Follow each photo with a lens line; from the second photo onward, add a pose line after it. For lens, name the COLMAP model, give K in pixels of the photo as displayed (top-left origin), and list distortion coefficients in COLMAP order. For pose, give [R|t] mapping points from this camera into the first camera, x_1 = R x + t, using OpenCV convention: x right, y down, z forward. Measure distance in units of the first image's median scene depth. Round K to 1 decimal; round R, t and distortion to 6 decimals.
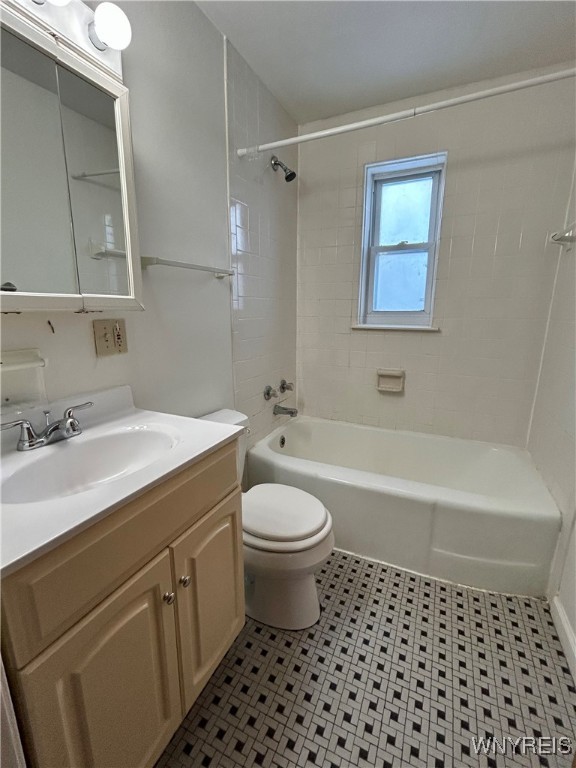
lens RADIAL K [[311.3, 0, 287.6], [0, 311.3, 371.6], [0, 0, 1]] dist [-0.001894, -0.000226]
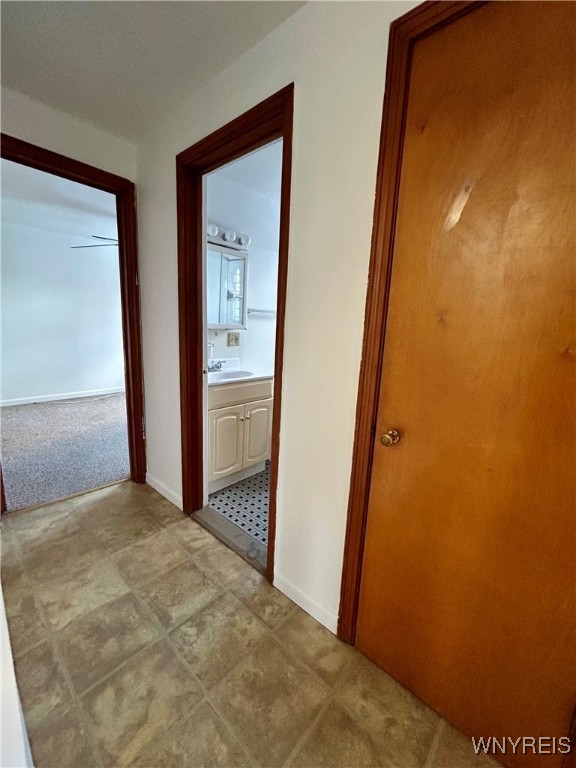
lens RADIAL K [[310.1, 0, 288.0], [0, 310.1, 384.0], [0, 0, 1]] dist [-0.000619, -0.000016]
pose [[0.943972, 0.090737, -0.317306, 0.710211], [-0.098722, 0.995073, -0.009142, 0.237470], [0.314913, 0.039954, 0.948279, -1.295086]]
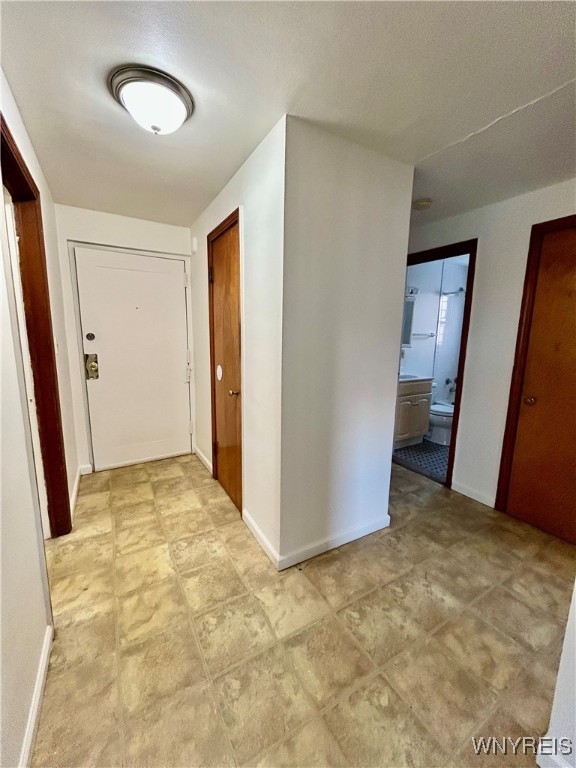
lens RADIAL K [[310.1, 0, 288.0], [0, 310.1, 384.0], [0, 0, 1]] dist [-0.000619, -0.000016]
pose [[0.798824, 0.096401, -0.593790, 0.651081], [-0.125321, 0.992088, -0.007531, 0.460331], [0.588366, 0.080430, 0.804585, -2.880044]]
